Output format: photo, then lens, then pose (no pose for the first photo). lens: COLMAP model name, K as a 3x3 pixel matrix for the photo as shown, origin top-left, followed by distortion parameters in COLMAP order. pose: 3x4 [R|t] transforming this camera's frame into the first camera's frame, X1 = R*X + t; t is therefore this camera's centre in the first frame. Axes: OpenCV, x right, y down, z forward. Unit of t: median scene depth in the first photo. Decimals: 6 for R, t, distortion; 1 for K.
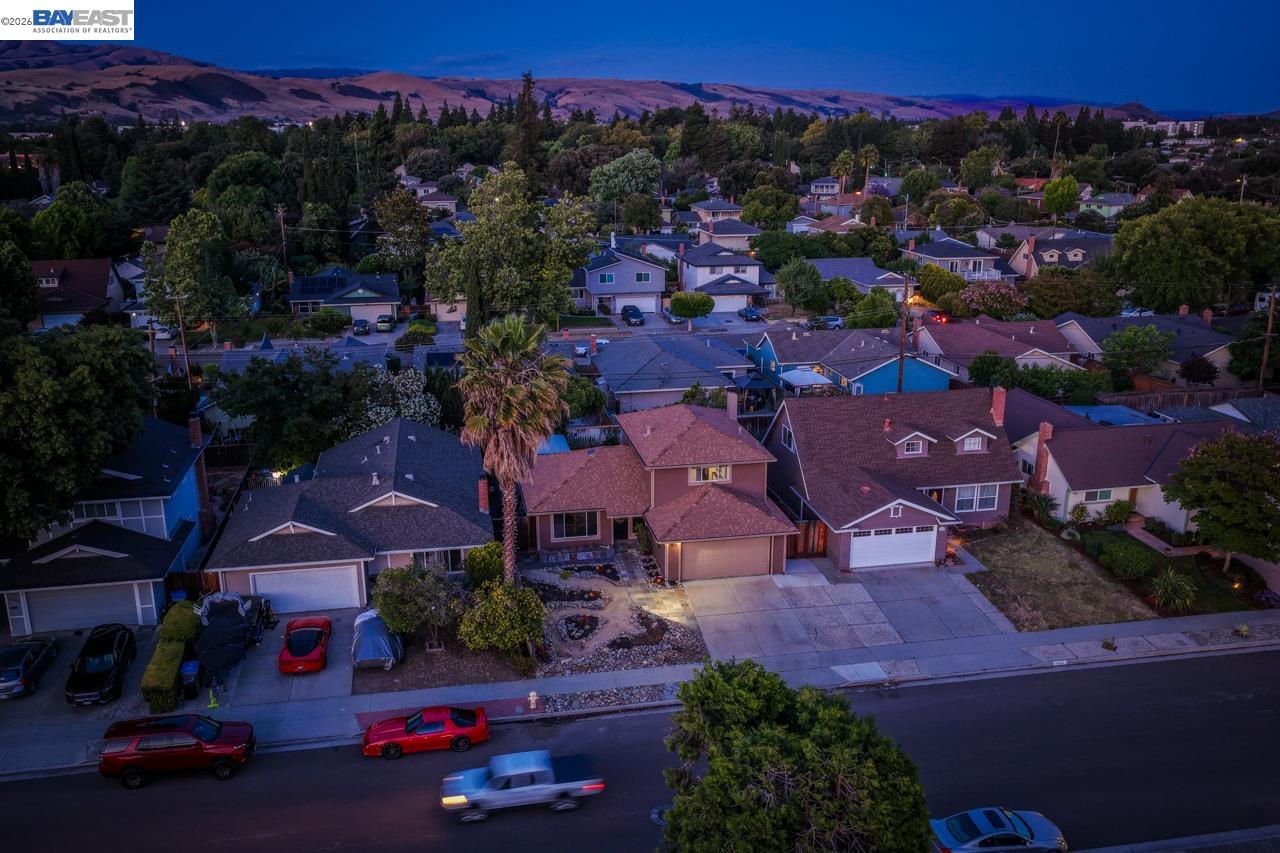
lens RADIAL K [[1064.8, 0, 641.6], [0, 1064.8, 427.8], [0, 0, 1]] dist [-0.013512, 0.042431]
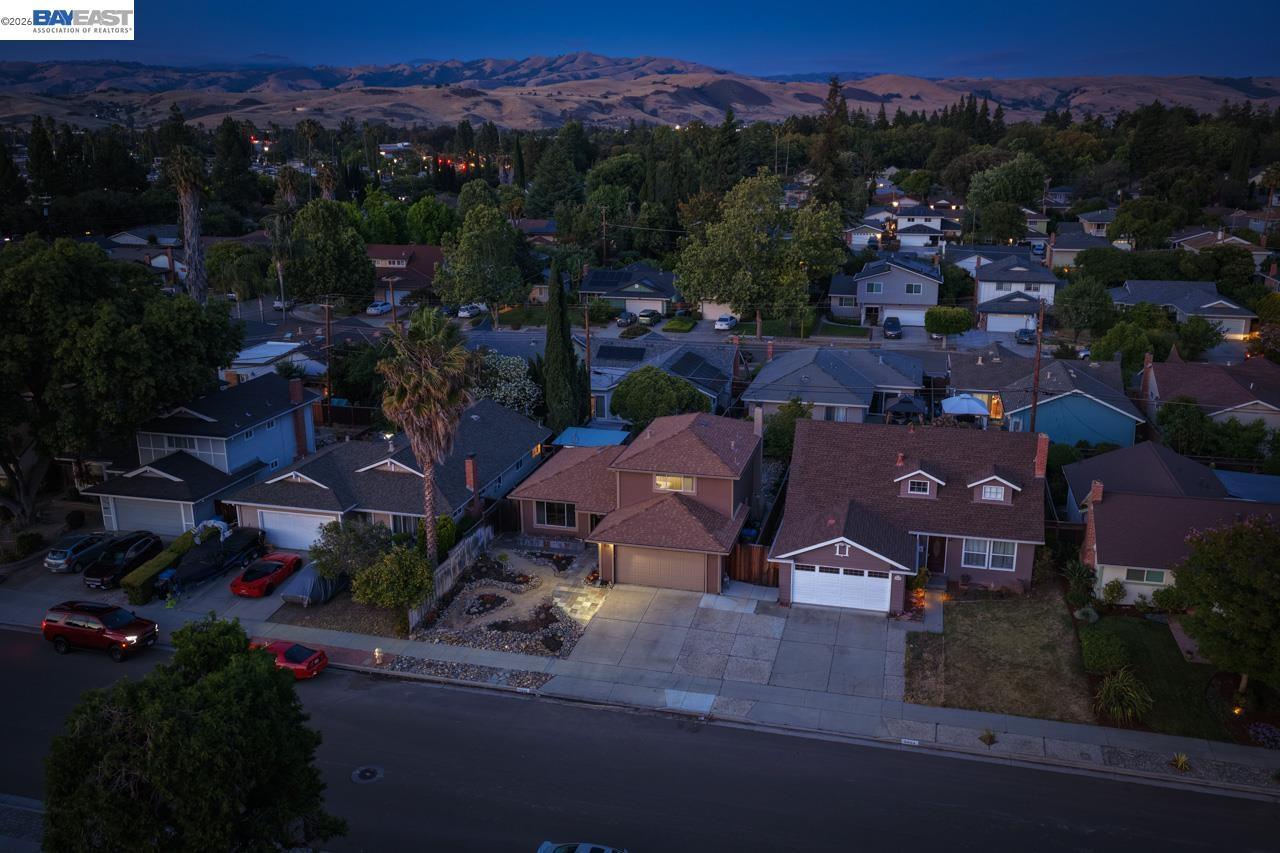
lens RADIAL K [[1064.8, 0, 638.3], [0, 1064.8, 426.1], [0, 0, 1]] dist [-0.013512, 0.042431]
pose [[0.900438, 0.113272, -0.419976, 0.445490], [-0.114721, 0.993156, 0.021899, -0.027602], [0.419583, 0.028462, 0.907271, 0.081343]]
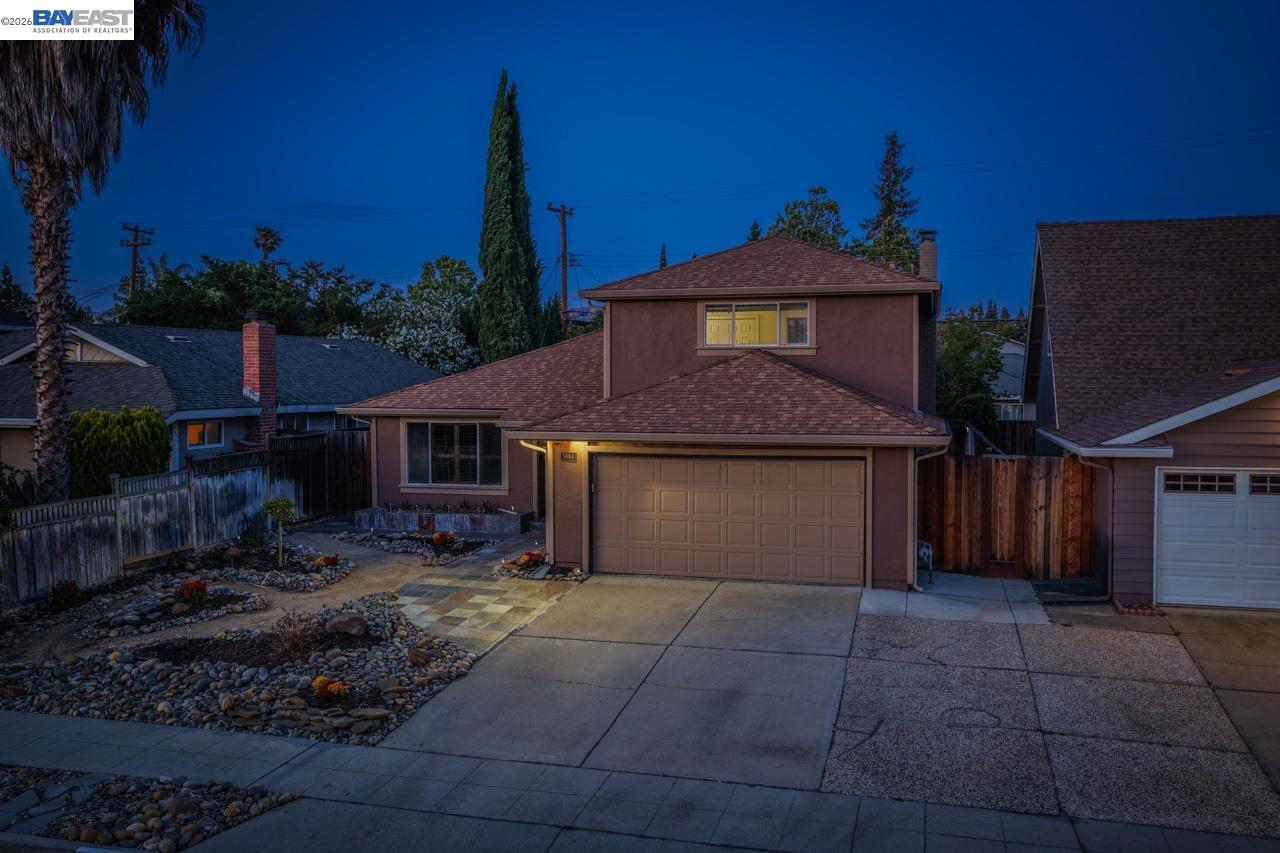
lens RADIAL K [[1064.8, 0, 638.2], [0, 1064.8, 426.0], [0, 0, 1]] dist [-0.013512, 0.042431]
pose [[0.896817, 0.019580, -0.441969, 0.193821], [-0.120917, 0.971829, -0.202304, 0.158849], [0.425557, 0.234871, 0.873920, 0.662147]]
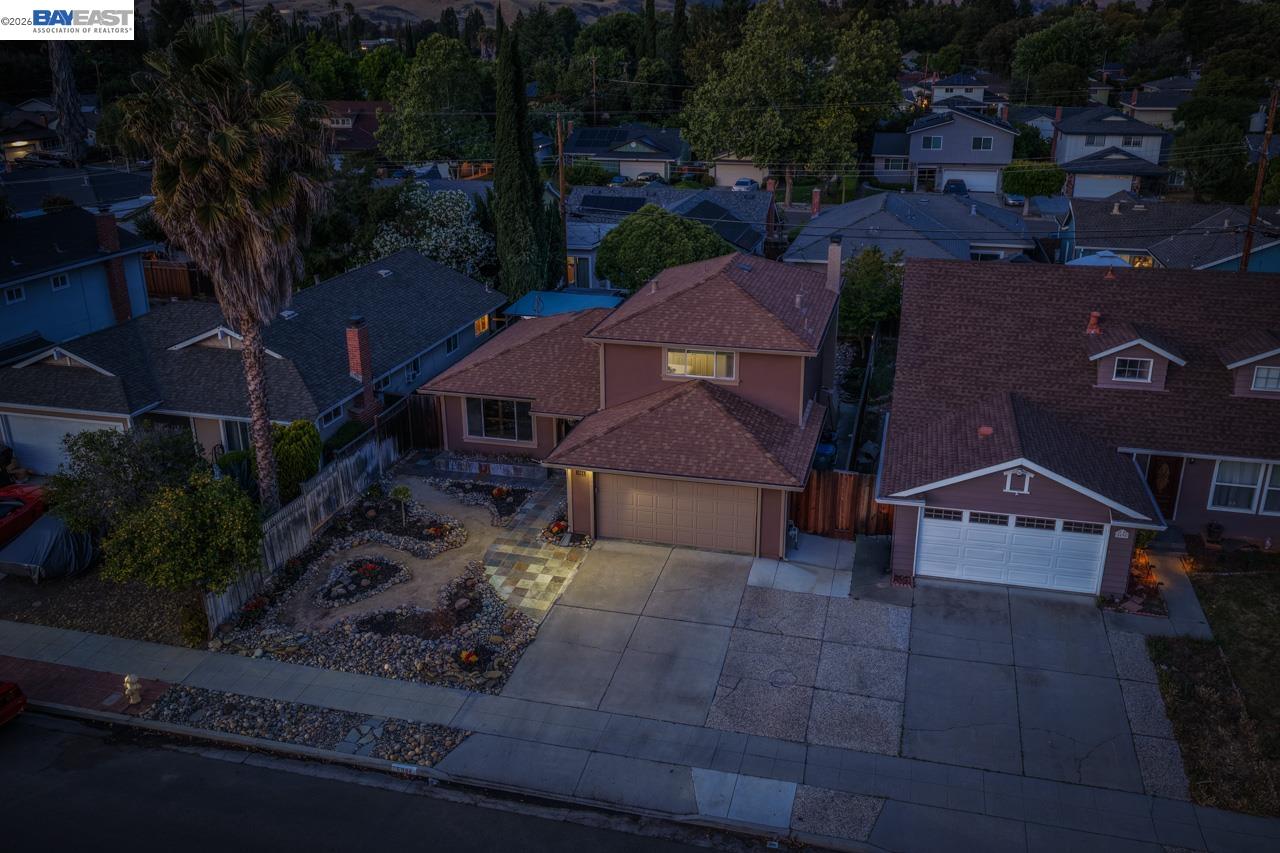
lens RADIAL K [[1064.8, 0, 638.7], [0, 1064.8, 427.1], [0, 0, 1]] dist [-0.013512, 0.042431]
pose [[0.901897, 0.145875, -0.406574, 0.271525], [-0.114633, 0.988330, 0.100316, 0.023215], [0.416463, -0.043868, 0.908094, 0.466186]]
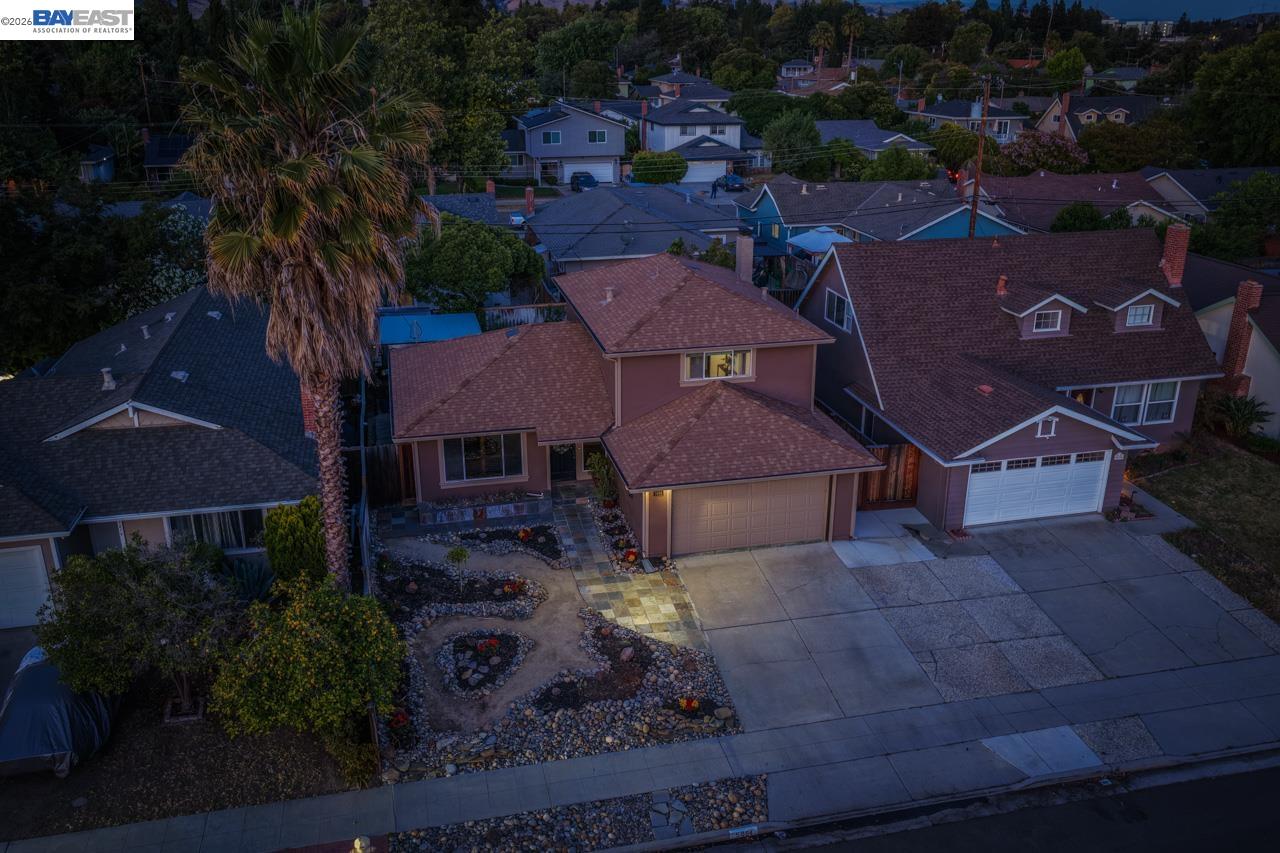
lens RADIAL K [[1064.8, 0, 642.8], [0, 1064.8, 428.4], [0, 0, 1]] dist [-0.013512, 0.042431]
pose [[0.999082, -0.012101, 0.041096, 0.000136], [0.008830, 0.996845, 0.078876, 0.031667], [-0.041920, -0.078441, 0.996037, 0.432534]]
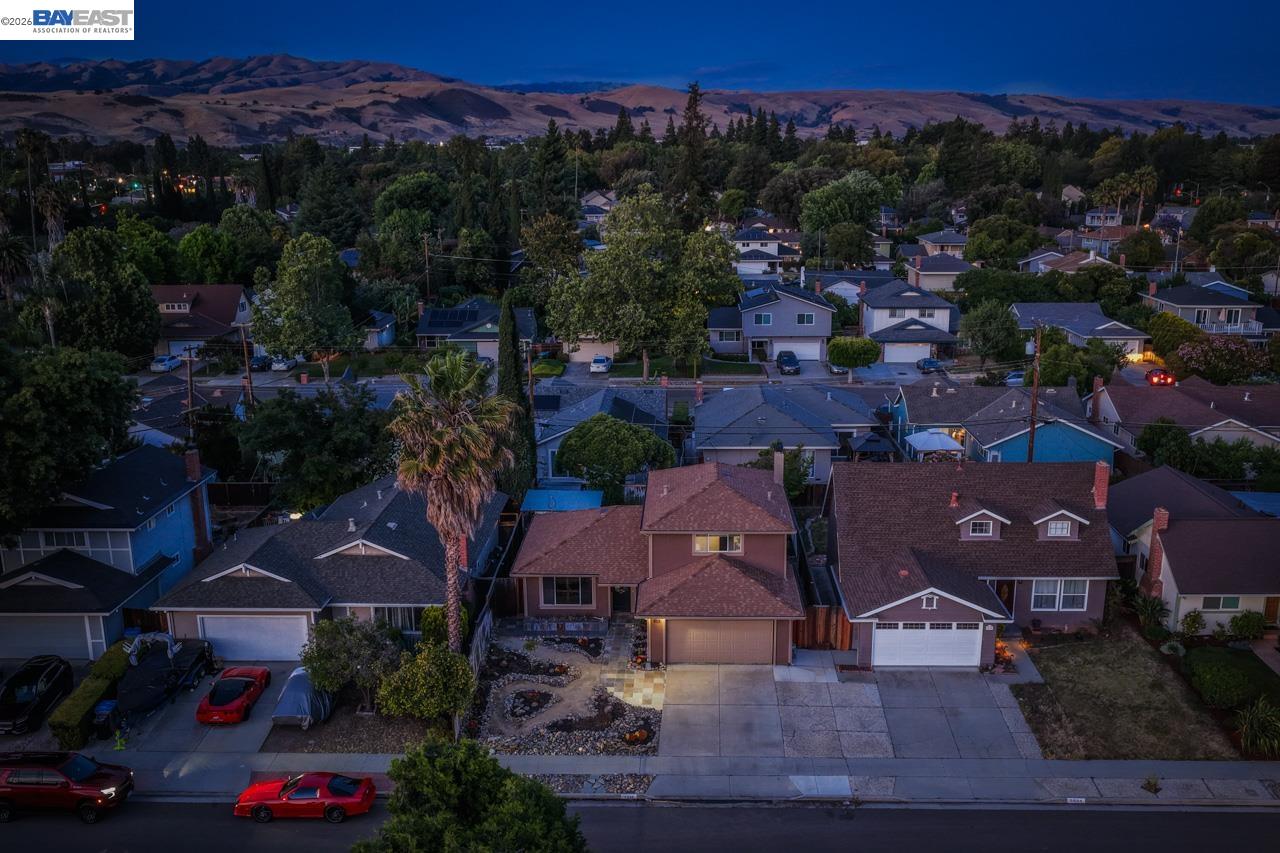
lens RADIAL K [[1220.9, 0, 658.0], [0, 1220.9, 493.1], [0, 0, 1]] dist [0.001350, 0.000000]
pose [[0.977449, 0.055909, -0.203637, 0.216266], [-0.055709, 0.998424, 0.006719, -0.001363], [0.203692, 0.004777, 0.979023, 0.018139]]
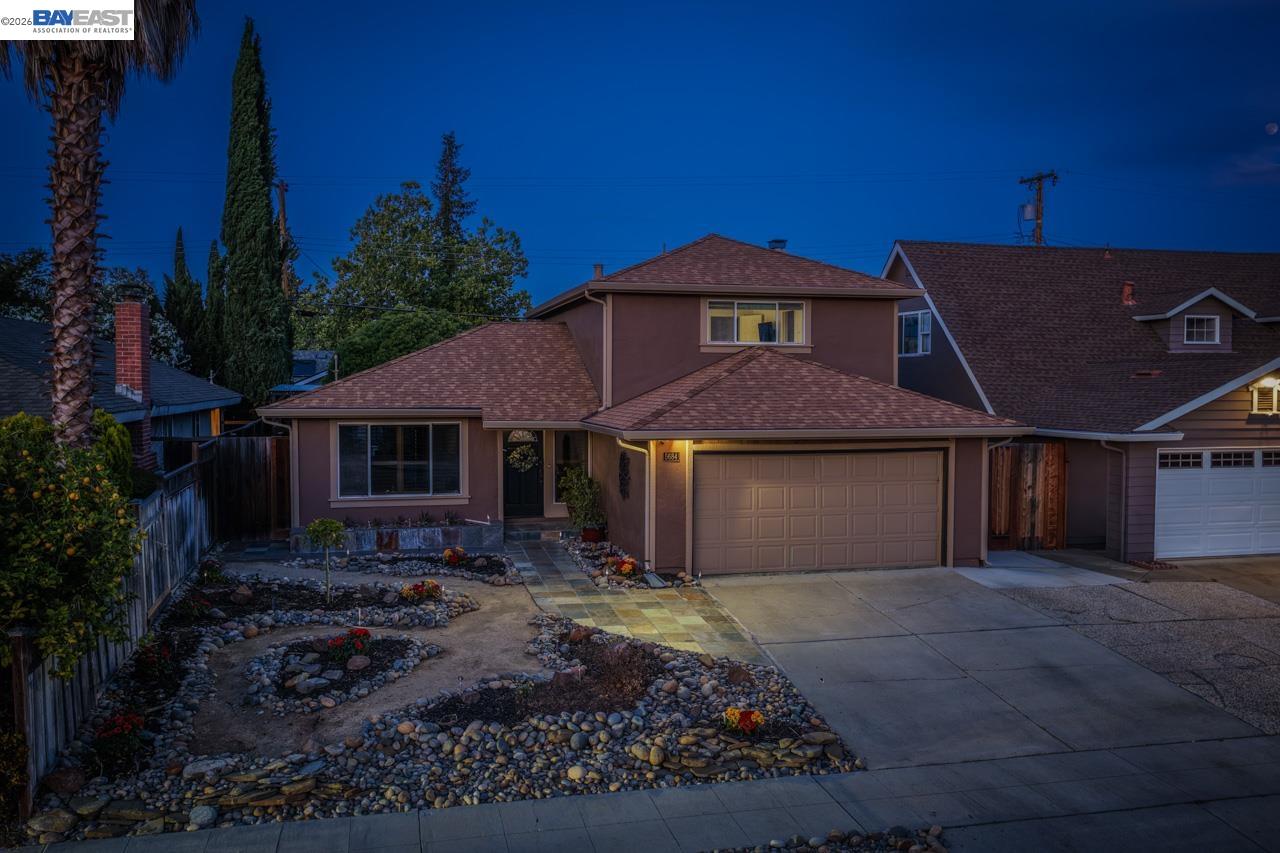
lens RADIAL K [[1064.8, 0, 641.9], [0, 1064.8, 425.7], [0, 0, 1]] dist [-0.013512, 0.042431]
pose [[0.998990, 0.001898, 0.044899, 0.005747], [0.008494, 0.973122, -0.230135, 0.167292], [-0.044129, 0.230284, 0.972122, 0.636526]]
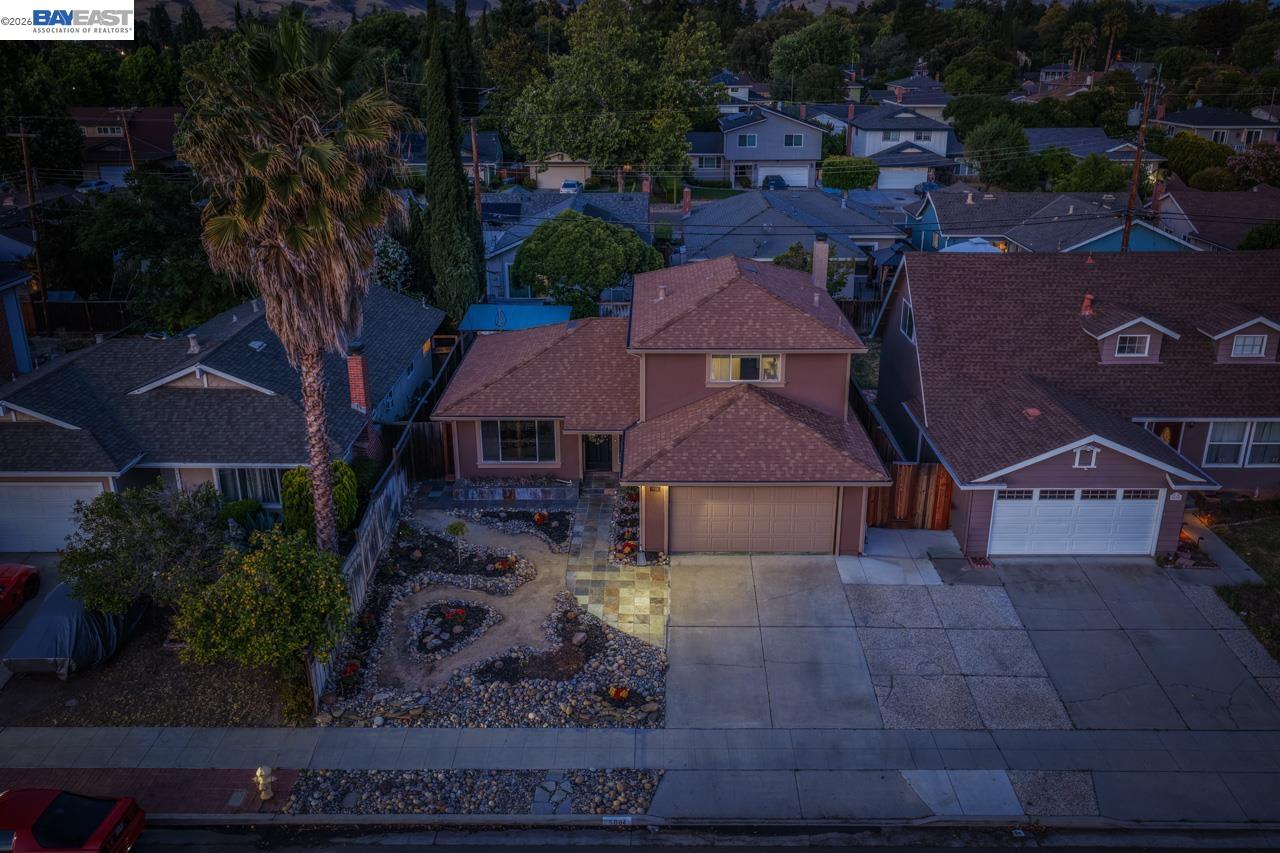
lens RADIAL K [[1064.8, 0, 640.8], [0, 1064.8, 428.0], [0, 0, 1]] dist [-0.013512, 0.042431]
pose [[0.980470, 0.066765, -0.184991, 0.116534], [-0.052607, 0.995372, 0.080418, 0.032299], [0.189504, -0.069115, 0.979444, 0.431390]]
